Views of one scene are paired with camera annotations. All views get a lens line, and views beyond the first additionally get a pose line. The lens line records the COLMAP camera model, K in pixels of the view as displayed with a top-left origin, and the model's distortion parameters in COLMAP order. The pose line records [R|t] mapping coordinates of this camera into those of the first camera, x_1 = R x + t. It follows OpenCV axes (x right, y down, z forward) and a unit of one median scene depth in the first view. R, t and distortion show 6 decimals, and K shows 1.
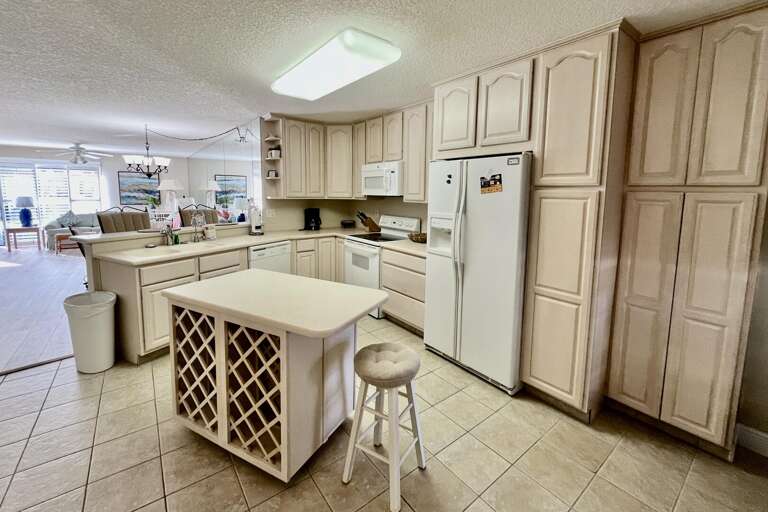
lens RADIAL K [[321.6, 0, 383.9], [0, 321.6, 225.8], [0, 0, 1]] dist [-0.001005, -0.000335]
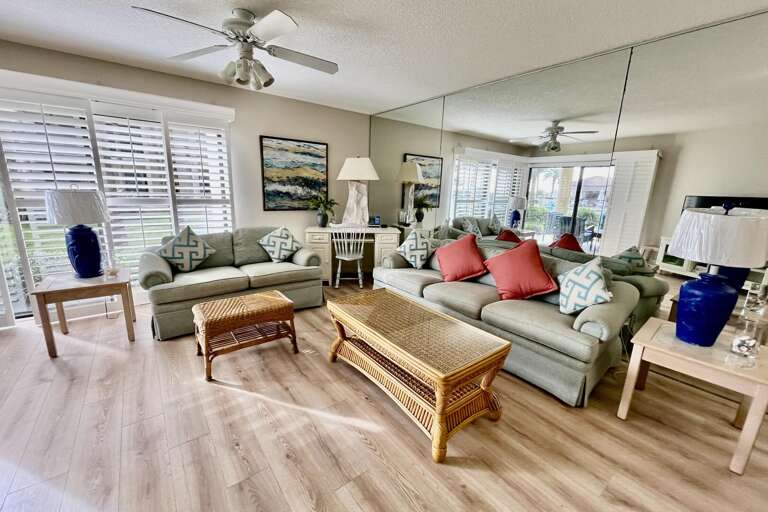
lens RADIAL K [[309.5, 0, 384.0], [0, 309.5, 256.0], [0, 0, 1]] dist [0.000810, 0.000011]
pose [[0.999817, 0.017665, 0.007351, -0.732944], [-0.018347, 0.994163, 0.106321, -0.057326], [-0.005430, -0.106436, 0.994305, 0.613039]]
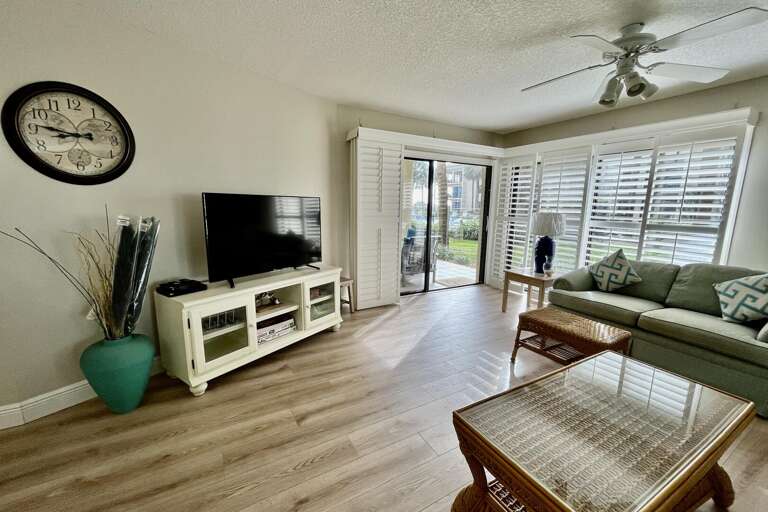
lens RADIAL K [[320.5, 0, 384.0], [0, 320.5, 256.0], [0, 0, 1]] dist [-0.000490, -0.000191]
pose [[-0.141653, 0.145309, -0.979193, -0.548388], [-0.123515, 0.978843, 0.163125, -0.068677], [0.982180, 0.144053, -0.120709, 0.751458]]
